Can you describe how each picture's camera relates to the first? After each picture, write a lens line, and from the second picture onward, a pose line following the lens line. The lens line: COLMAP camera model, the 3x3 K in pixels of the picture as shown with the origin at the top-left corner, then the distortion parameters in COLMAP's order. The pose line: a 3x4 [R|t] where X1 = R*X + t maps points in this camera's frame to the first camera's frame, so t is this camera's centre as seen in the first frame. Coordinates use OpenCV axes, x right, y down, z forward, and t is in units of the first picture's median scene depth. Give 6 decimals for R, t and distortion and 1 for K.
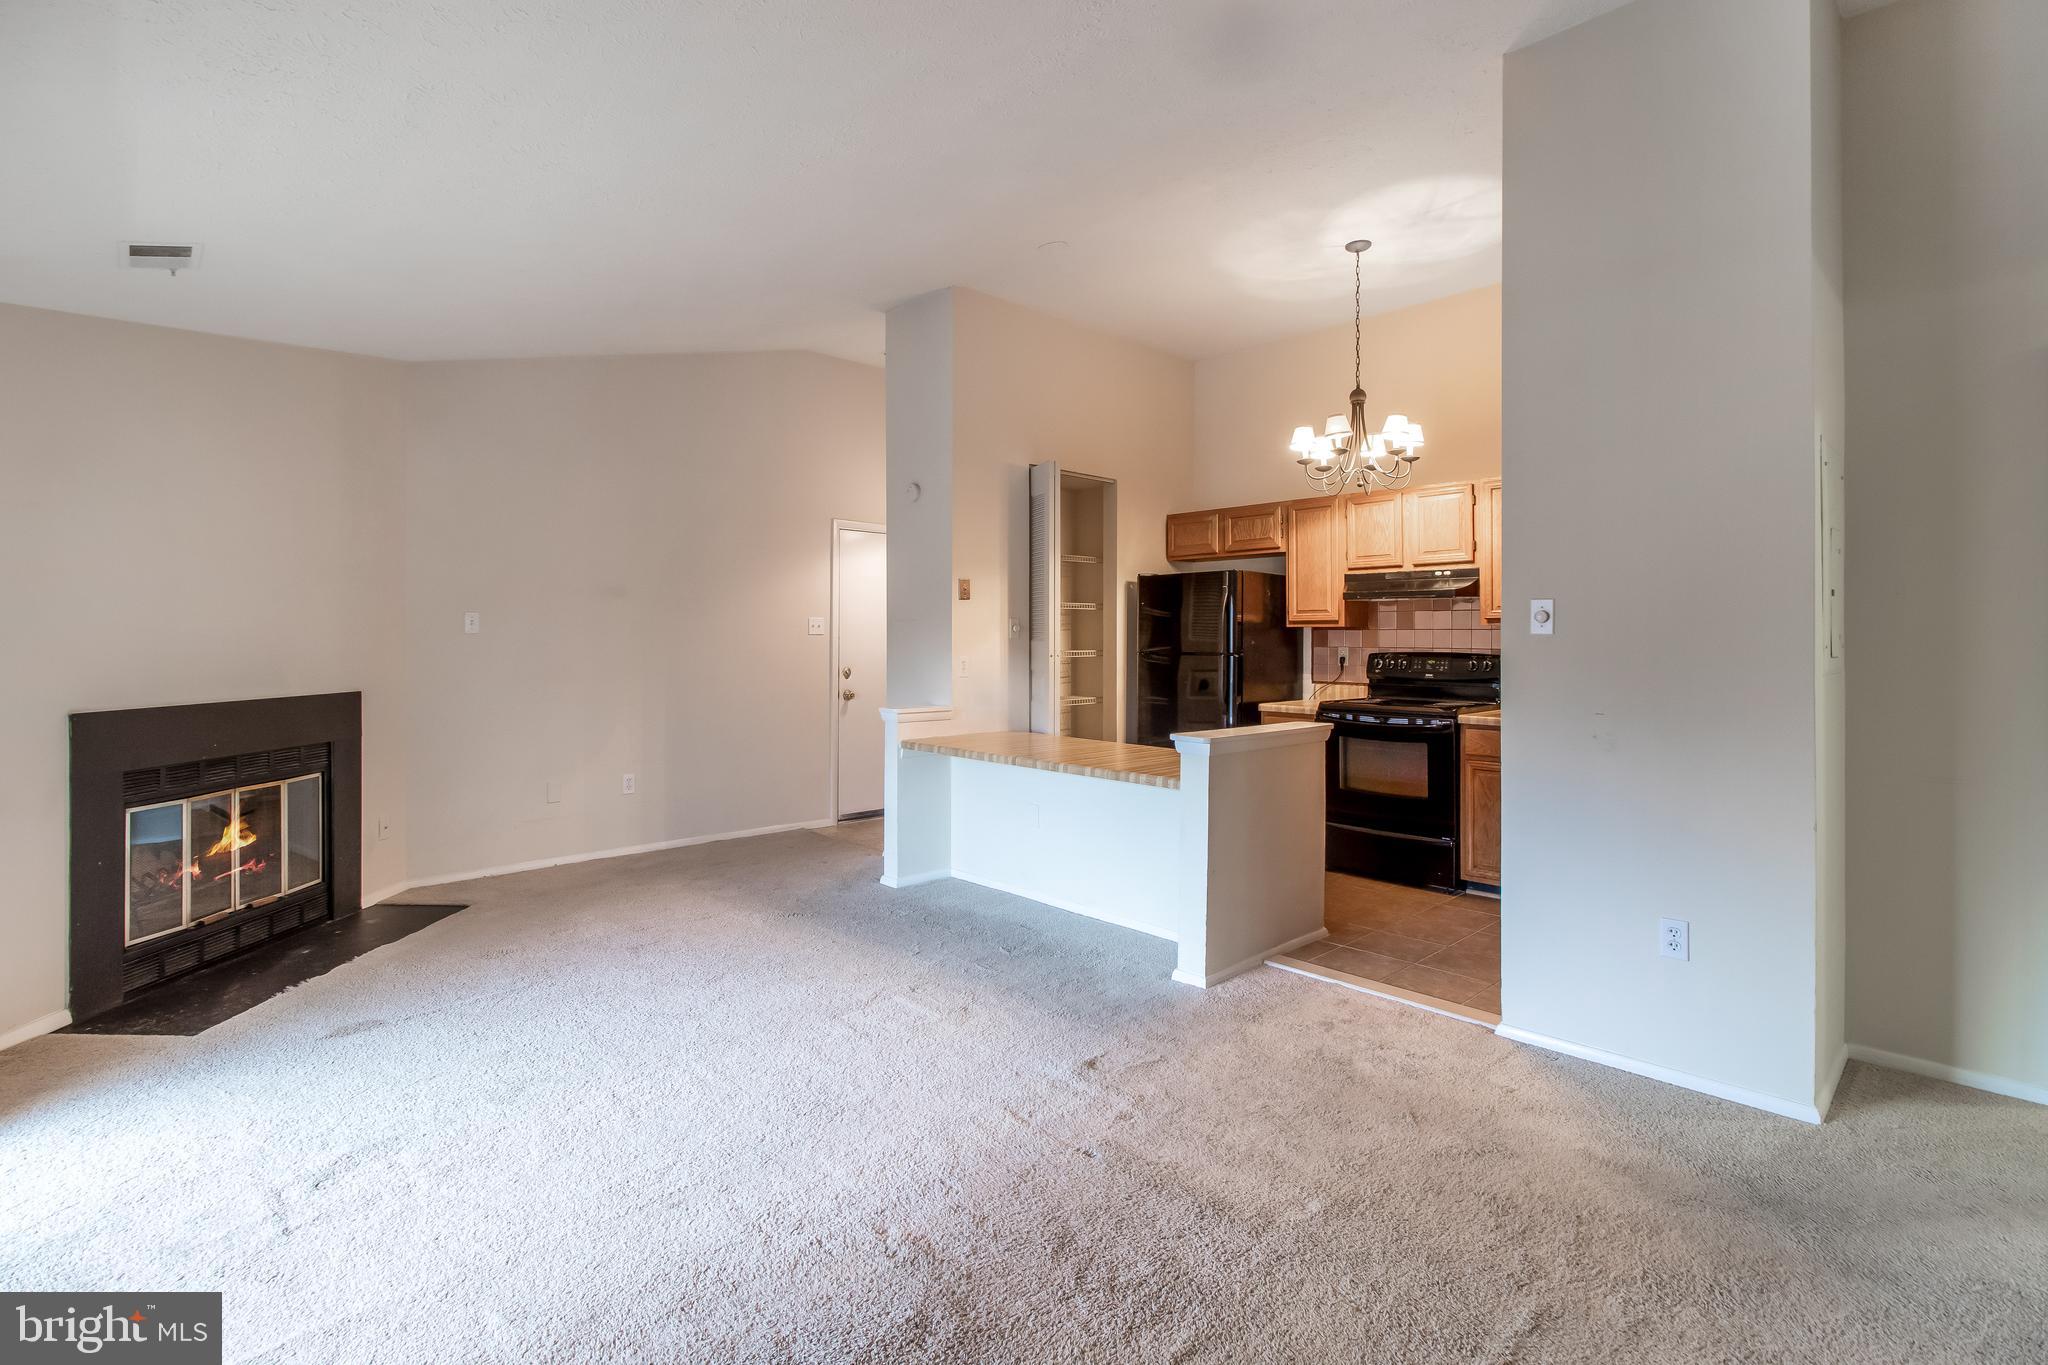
lens RADIAL K [[965.9, 0, 1032.8], [0, 965.9, 640.2], [0, 0, 1]] dist [0.000548, -0.000153]
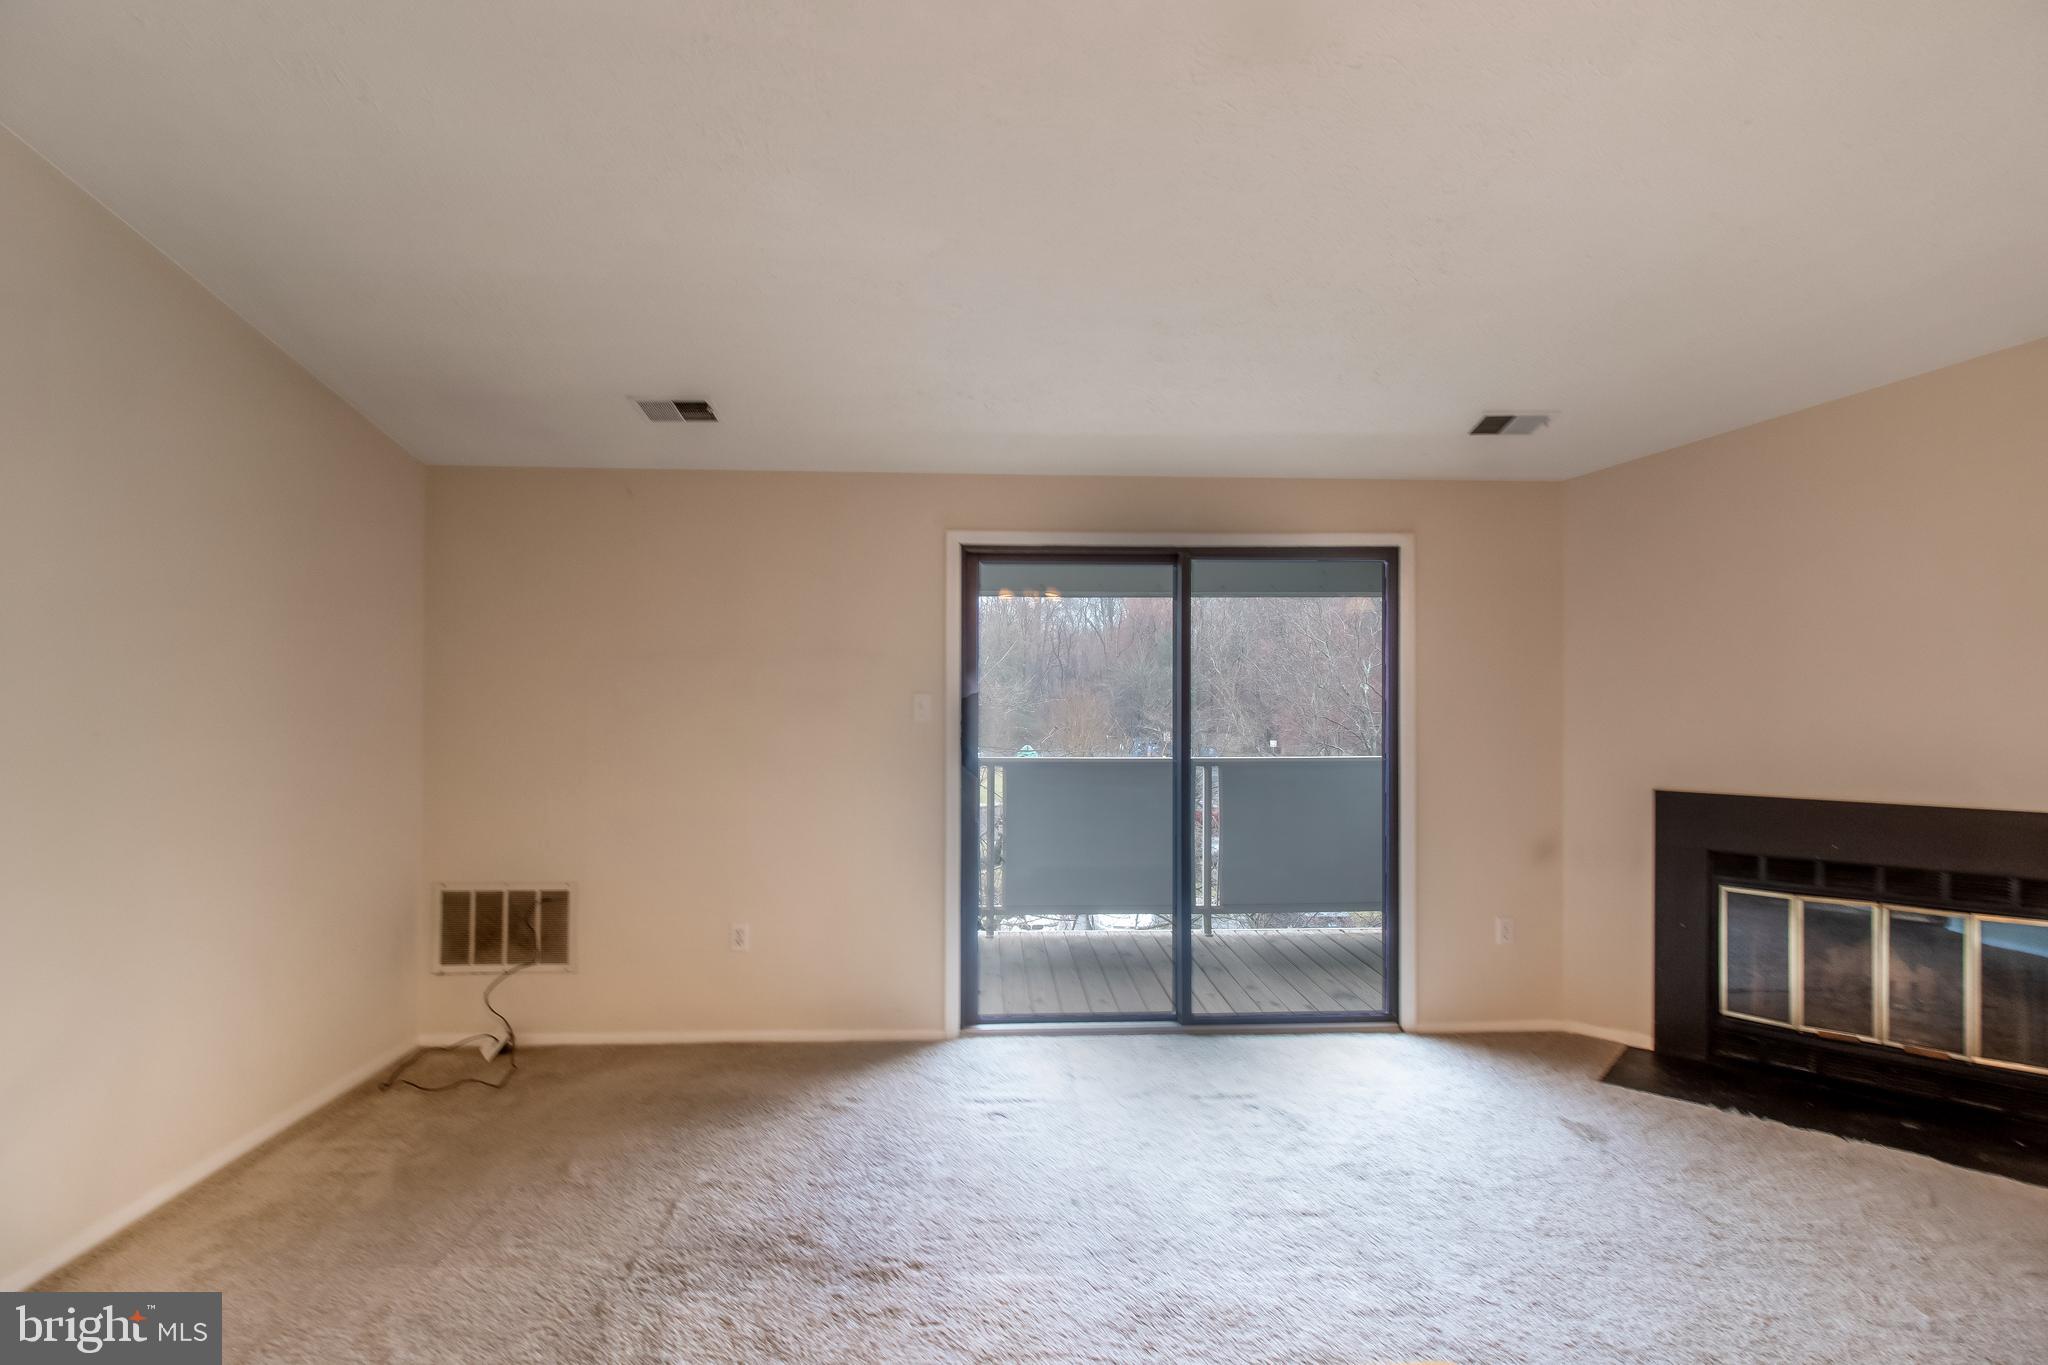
lens RADIAL K [[944.9, 0, 1016.7], [0, 944.9, 683.3], [0, 0, 1]] dist [-0.001214, -0.000220]
pose [[-0.660518, -0.008609, -0.750761, 0.242798], [-0.007571, 0.999960, -0.004806, -0.025495], [0.750772, 0.002510, -0.660556, 0.731422]]
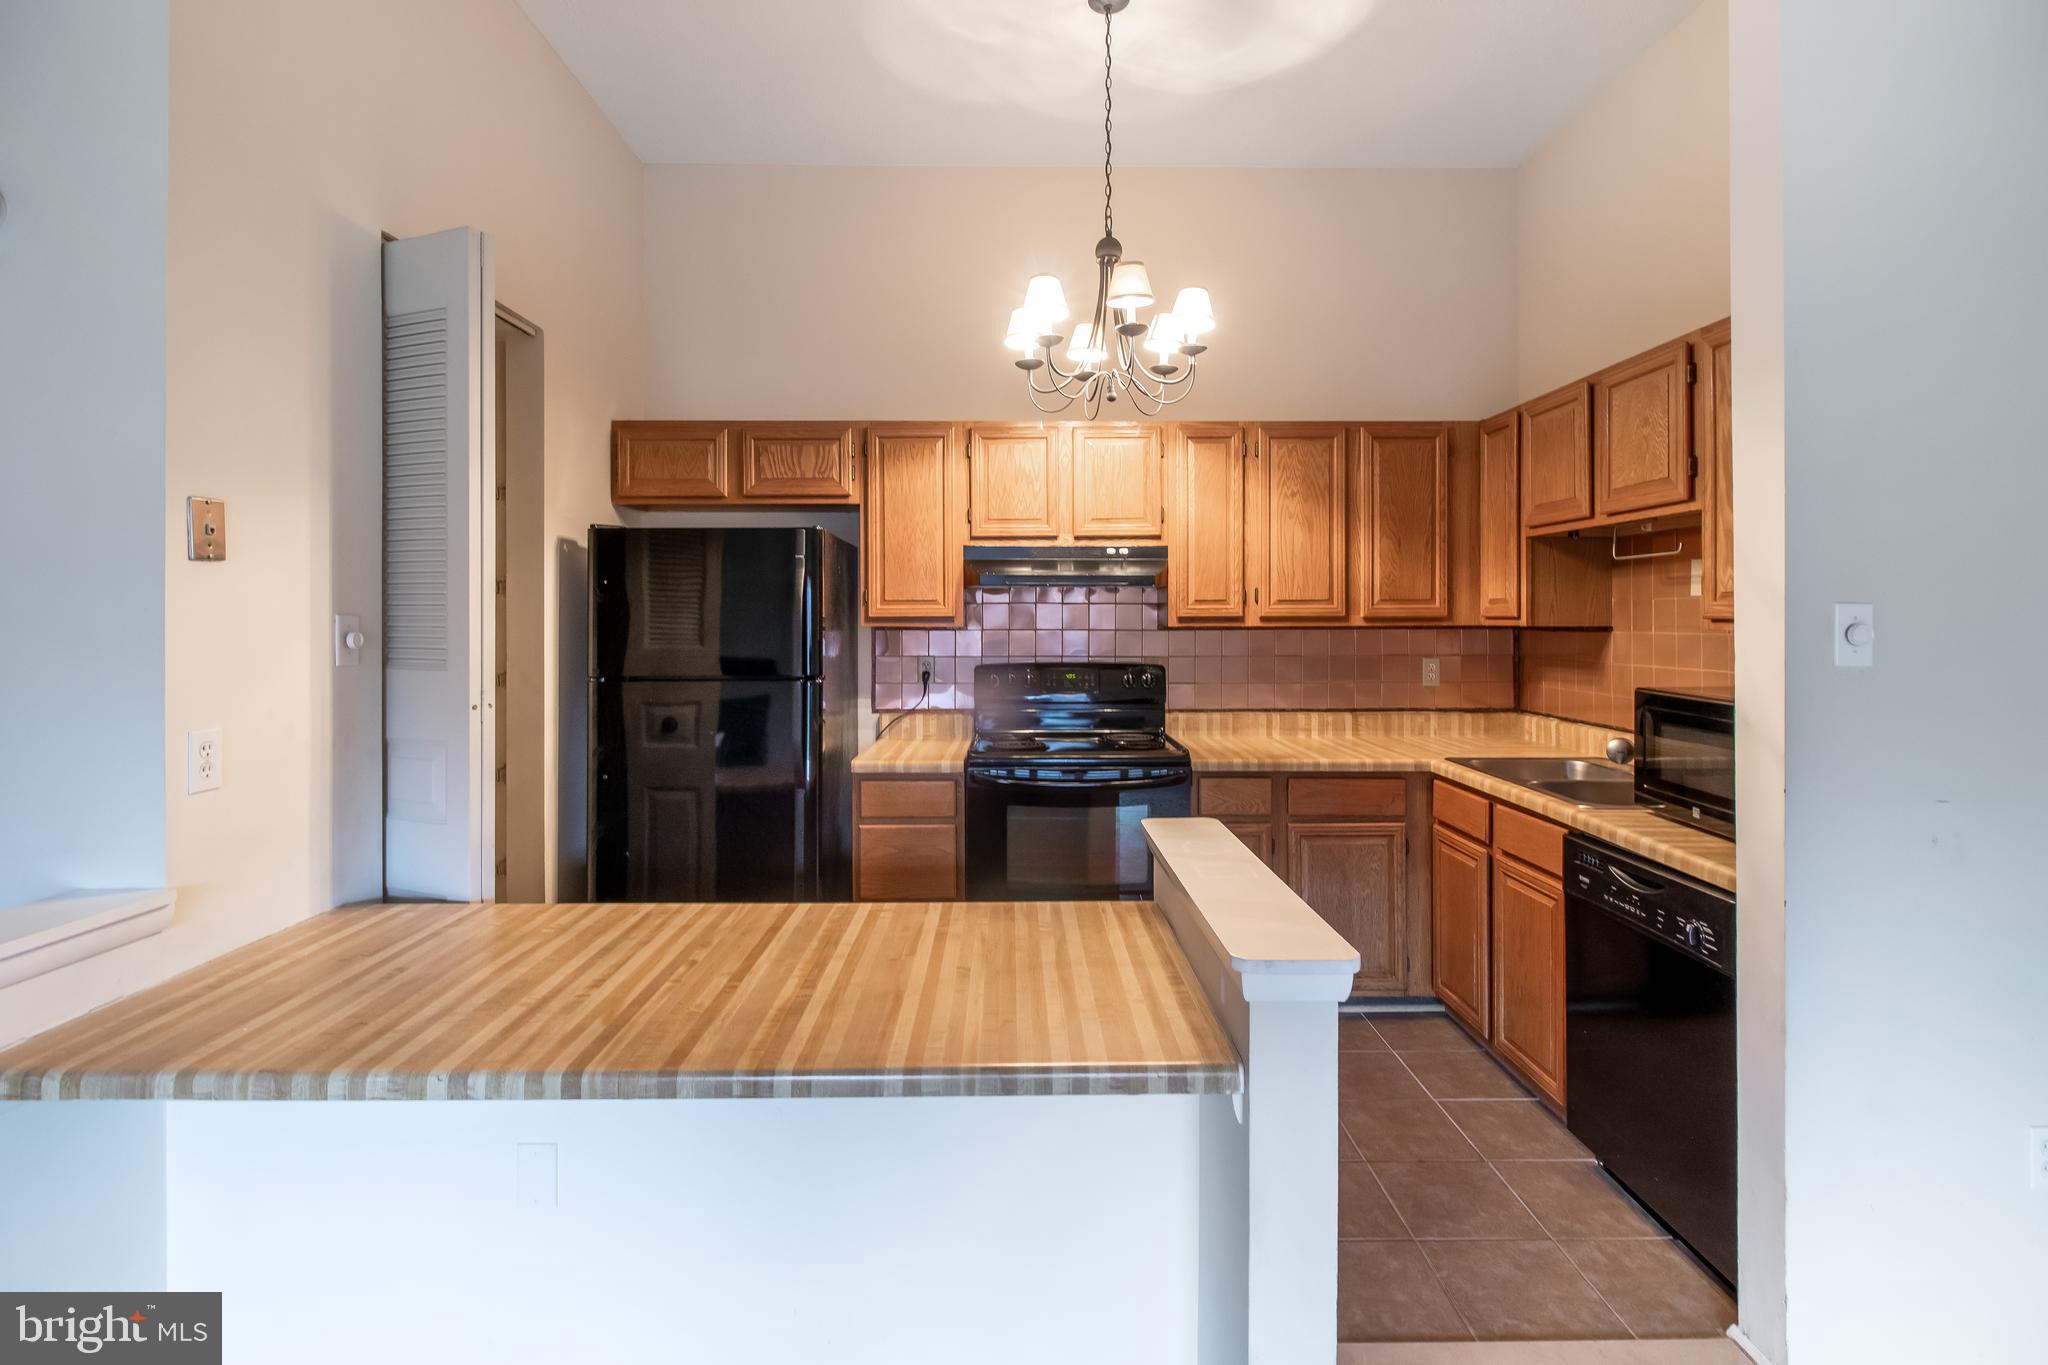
lens RADIAL K [[956.8, 0, 1030.9], [0, 956.8, 617.8], [0, 0, 1]] dist [-0.000085, -0.000255]
pose [[0.680031, -0.001550, 0.733182, -0.120850], [0.003677, 0.999992, -0.001297, -0.020377], [-0.733174, 0.003578, 0.680032, 0.568393]]
